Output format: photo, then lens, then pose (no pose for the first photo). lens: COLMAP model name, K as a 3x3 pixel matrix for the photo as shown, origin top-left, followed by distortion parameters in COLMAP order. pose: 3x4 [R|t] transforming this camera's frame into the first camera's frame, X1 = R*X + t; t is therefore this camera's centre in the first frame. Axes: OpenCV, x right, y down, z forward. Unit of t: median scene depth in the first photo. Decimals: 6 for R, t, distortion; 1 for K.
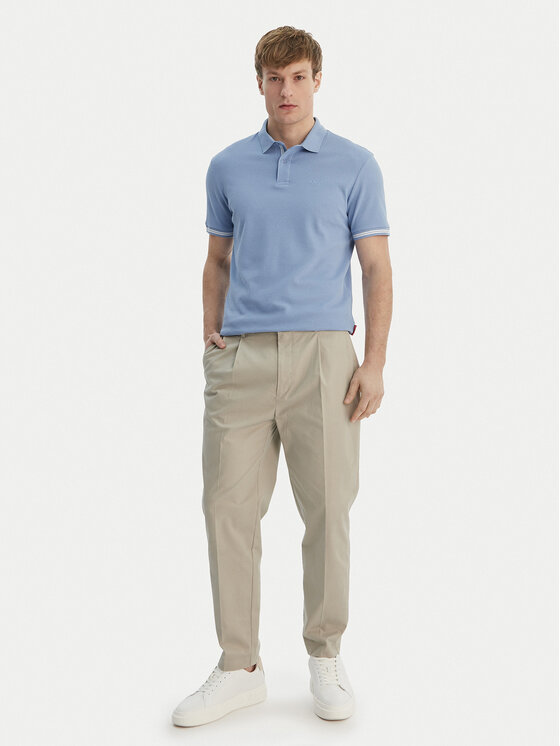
lens RADIAL K [[742.2, 0, 280.0], [0, 742.2, 373.0], [0, 0, 1]] dist [0.055460, -0.006139]
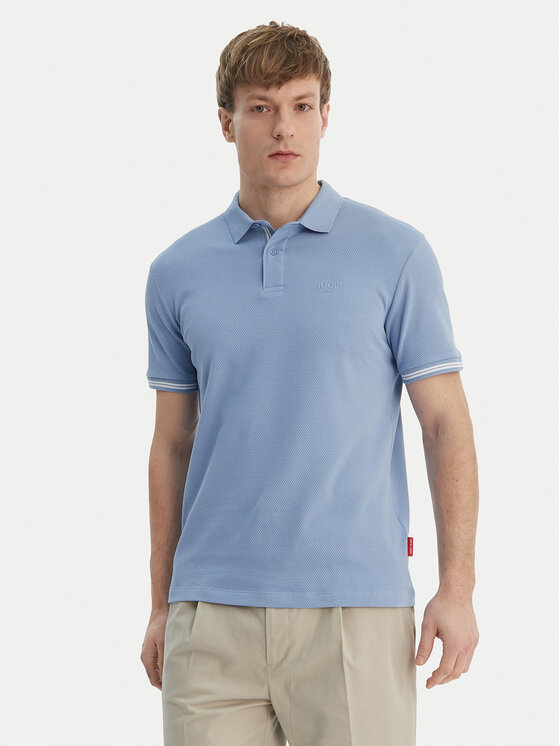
lens RADIAL K [[737.3, 0, 280.0], [0, 737.3, 373.0], [0, 0, 1]] dist [-0.021326, -0.004769]
pose [[0.962275, -0.077057, 0.260940, -0.144550], [0.128323, 0.974224, -0.185527, -0.091550], [-0.239918, 0.212012, 0.947360, 0.492657]]
